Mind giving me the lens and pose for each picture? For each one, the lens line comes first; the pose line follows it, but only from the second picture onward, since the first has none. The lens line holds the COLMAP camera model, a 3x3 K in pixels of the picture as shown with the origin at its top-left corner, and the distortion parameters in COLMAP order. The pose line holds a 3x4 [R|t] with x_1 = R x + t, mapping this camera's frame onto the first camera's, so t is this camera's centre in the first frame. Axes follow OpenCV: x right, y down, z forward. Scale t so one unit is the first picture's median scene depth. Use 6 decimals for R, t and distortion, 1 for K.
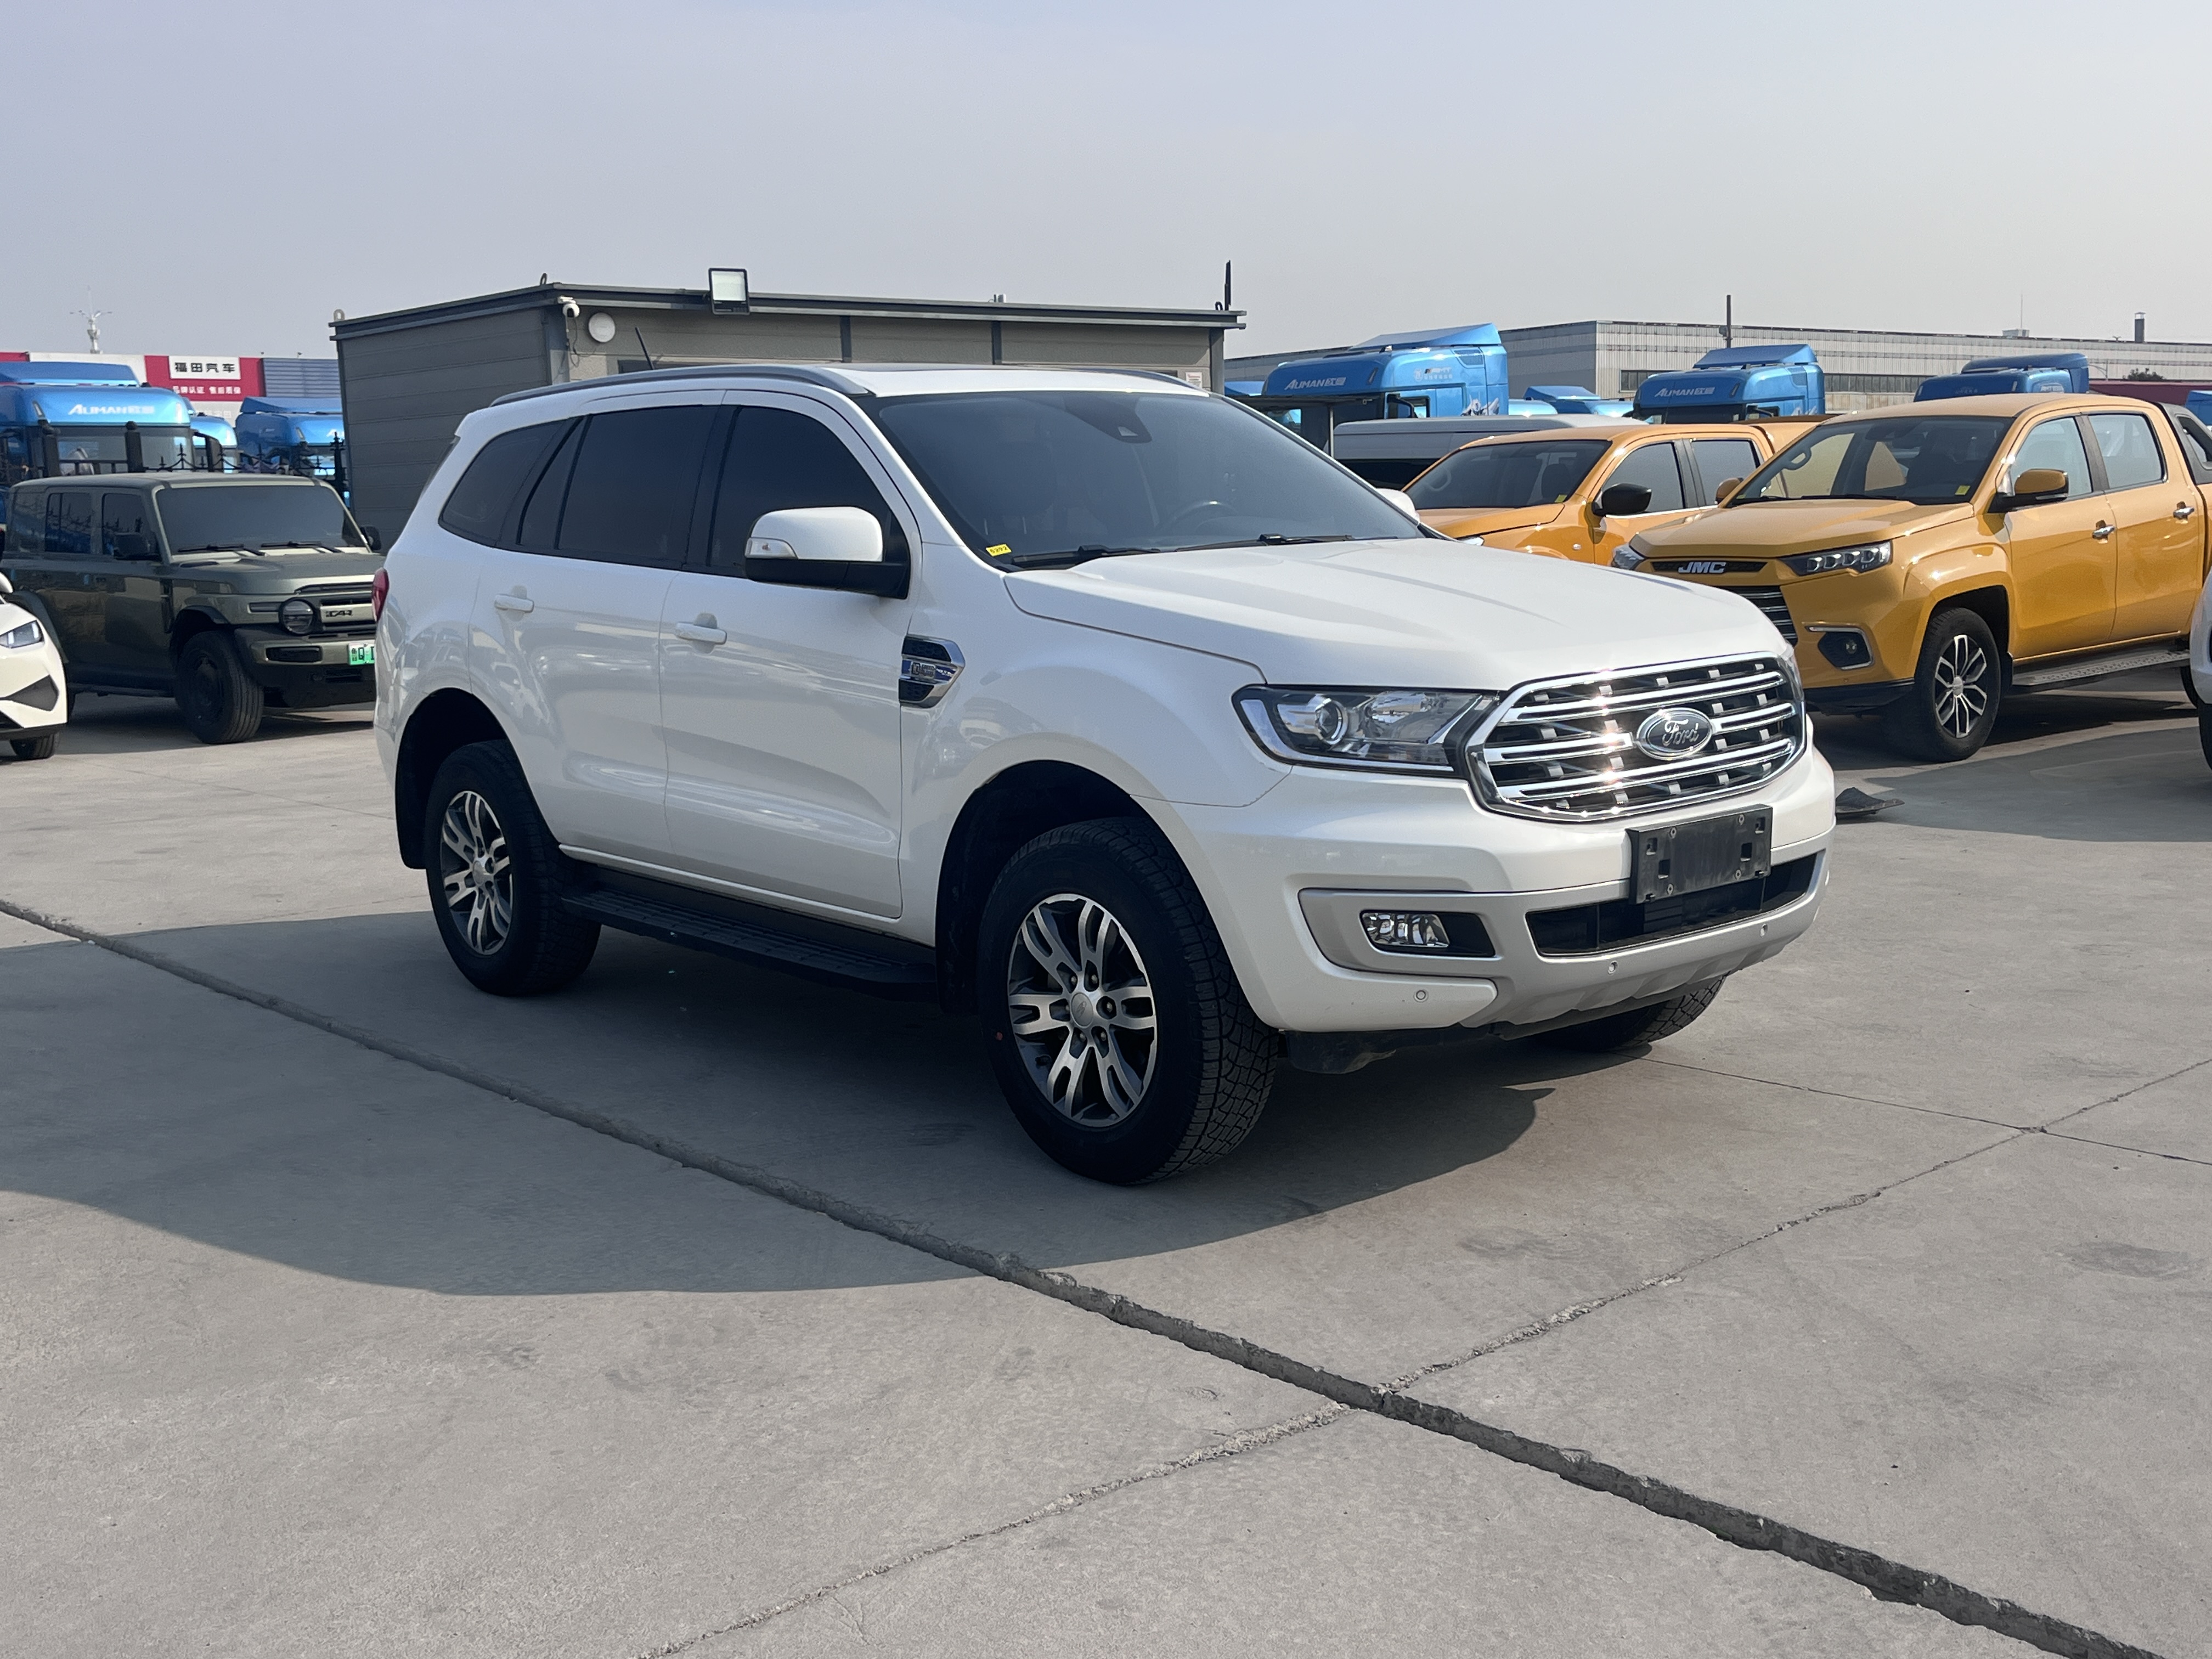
lens RADIAL K [[2376.9, 0, 1107.7], [0, 2376.9, 823.8], [0, 0, 1]] dist [0.045027, -0.023692]
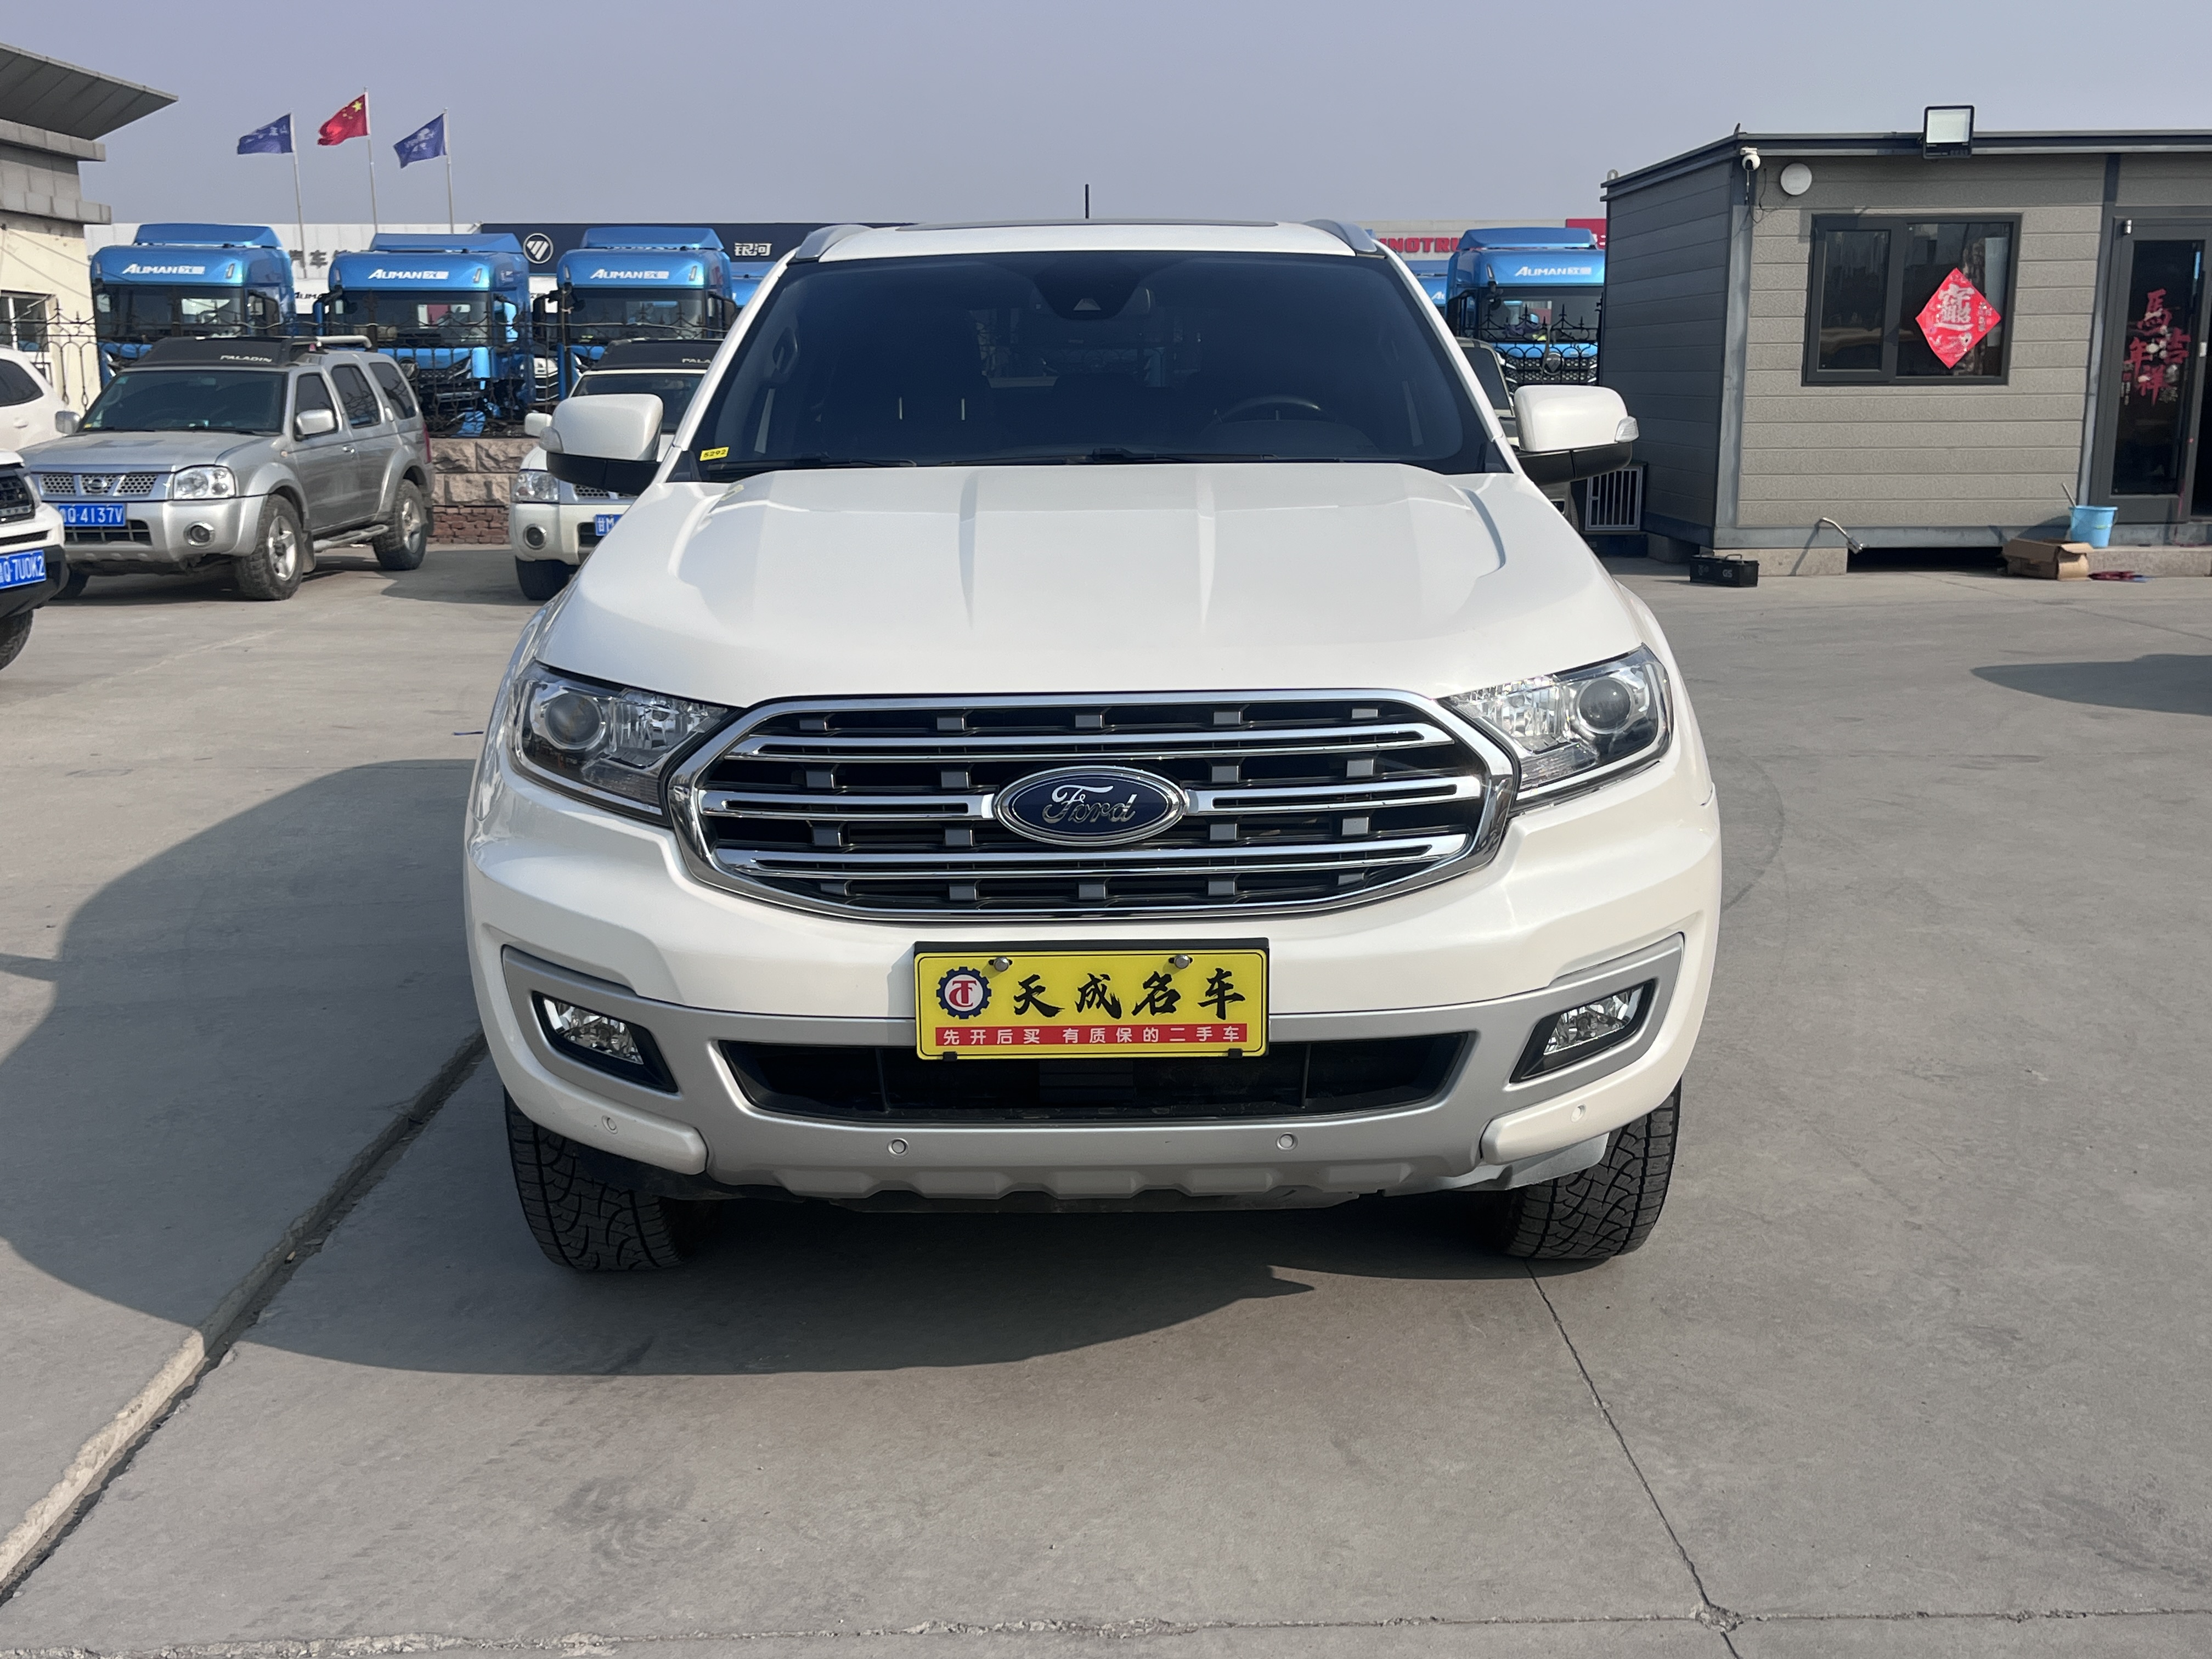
lens RADIAL K [[2231.4, 0, 1068.3], [0, 2231.4, 782.5], [0, 0, 1]] dist [0.037519, -0.010545]
pose [[0.765948, 0.139247, -0.627642, 0.589677], [-0.104705, 0.990247, 0.091915, -0.095278], [0.634319, -0.004685, 0.773057, 0.529410]]
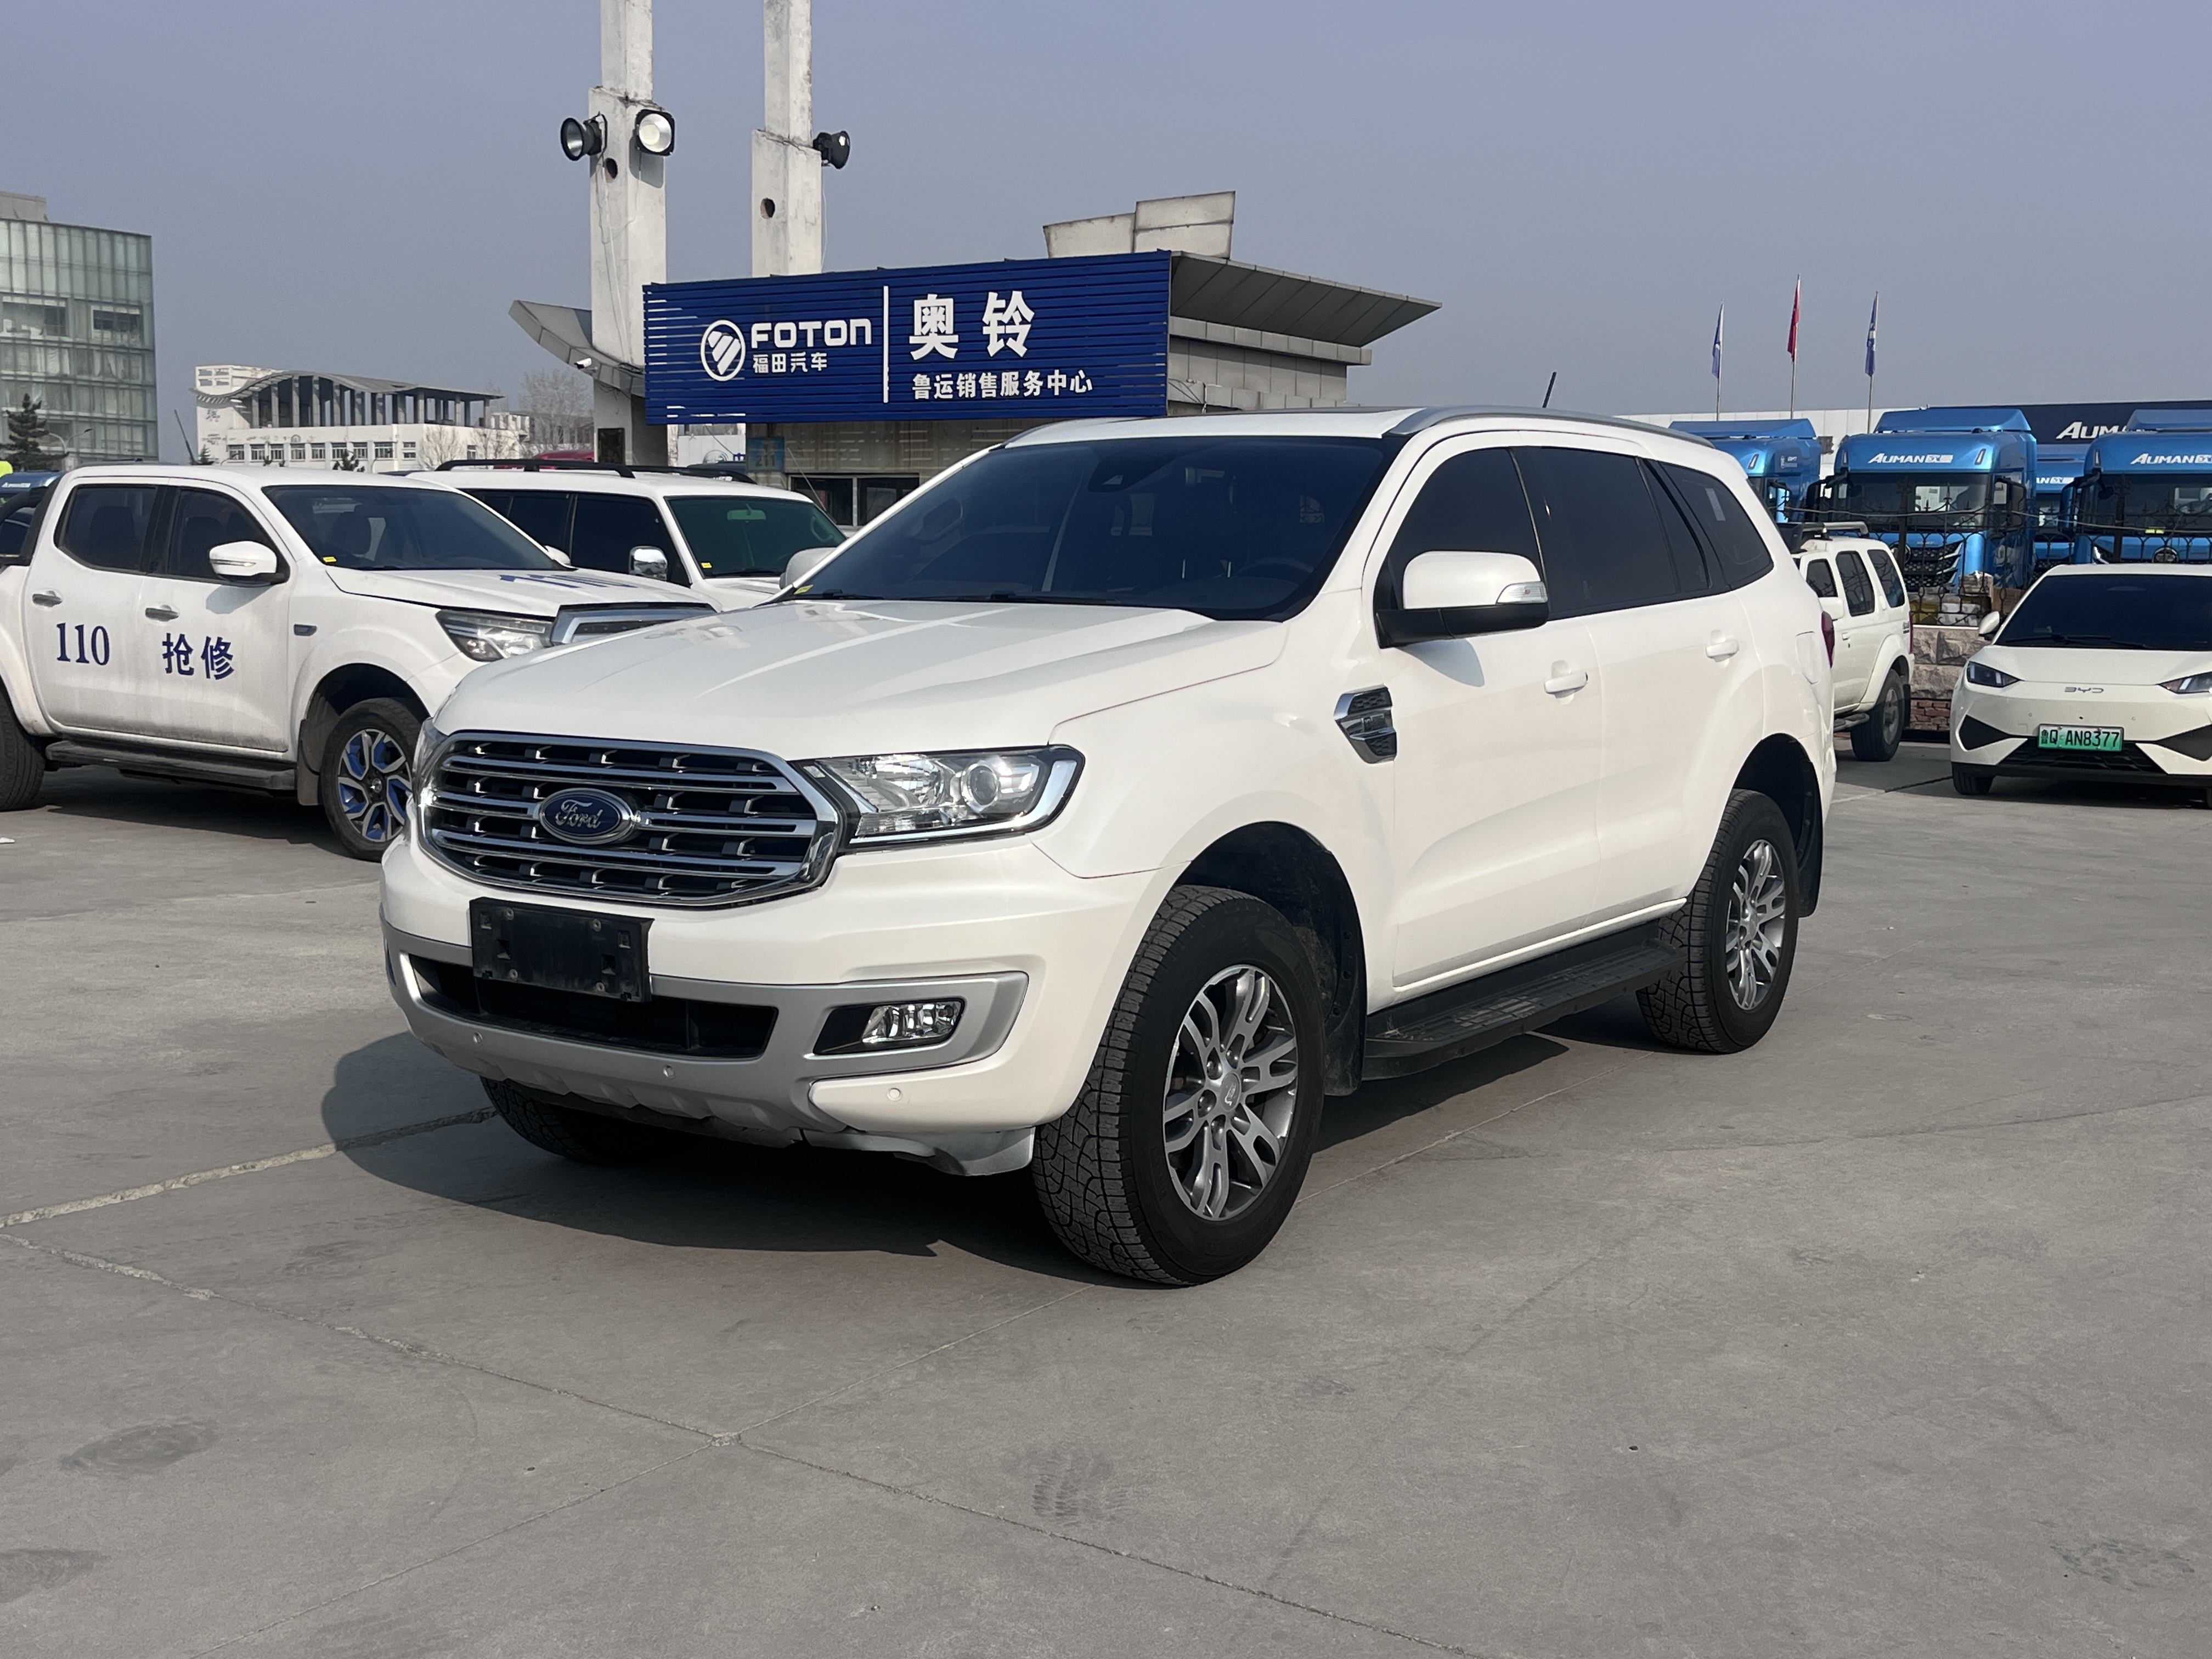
lens RADIAL K [[2369.3, 0, 1108.9], [0, 2369.3, 806.4], [0, 0, 1]] dist [0.050111, -0.047391]
pose [[0.253964, 0.131808, -0.958190, 1.127613], [-0.153948, 0.983550, 0.094493, -0.153895], [0.954883, 0.123514, 0.270078, 0.925039]]
